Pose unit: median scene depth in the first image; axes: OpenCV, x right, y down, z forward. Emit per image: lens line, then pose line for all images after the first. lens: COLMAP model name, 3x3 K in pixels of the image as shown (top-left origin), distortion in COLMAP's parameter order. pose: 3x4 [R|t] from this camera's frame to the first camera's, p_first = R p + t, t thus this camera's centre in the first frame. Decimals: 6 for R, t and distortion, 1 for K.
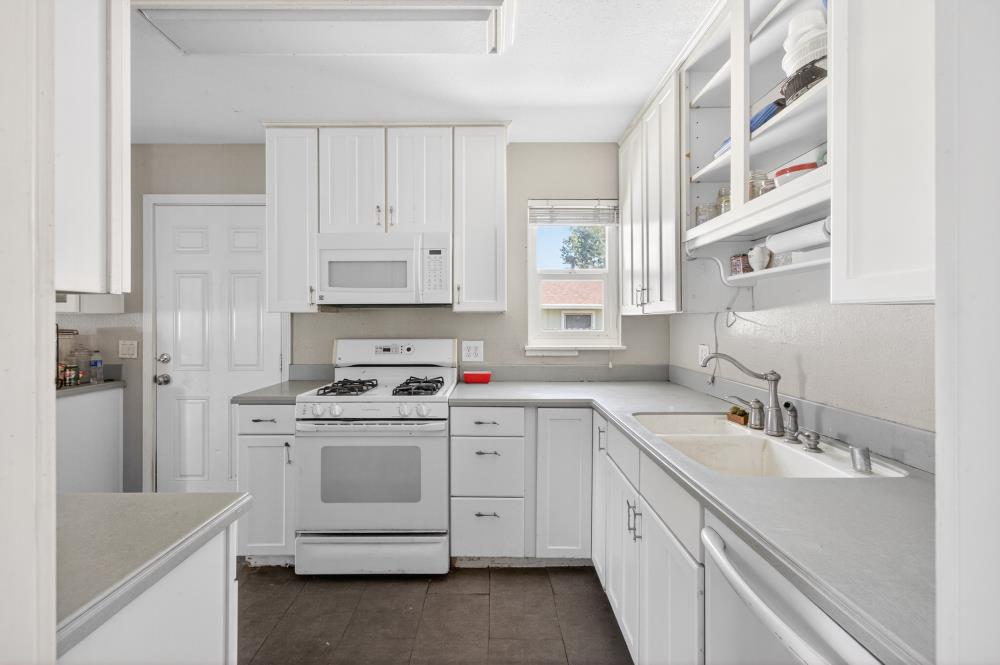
lens RADIAL K [[453.2, 0, 500.9], [0, 453.2, 325.5], [0, 0, 1]] dist [0.008929, 0.001406]
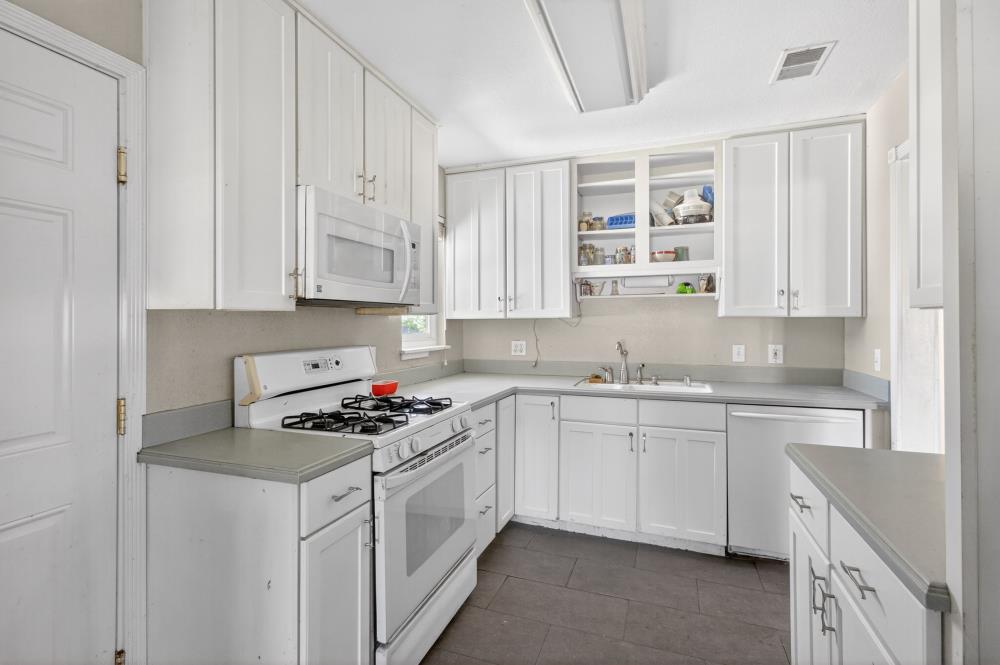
lens RADIAL K [[453.2, 0, 499.1], [0, 453.2, 324.4], [0, 0, 1]] dist [0.008929, 0.001406]
pose [[0.381090, -0.003314, 0.924532, -0.793573], [0.010104, 0.999949, -0.000581, -0.007193], [-0.924483, 0.009563, 0.381104, 0.469522]]
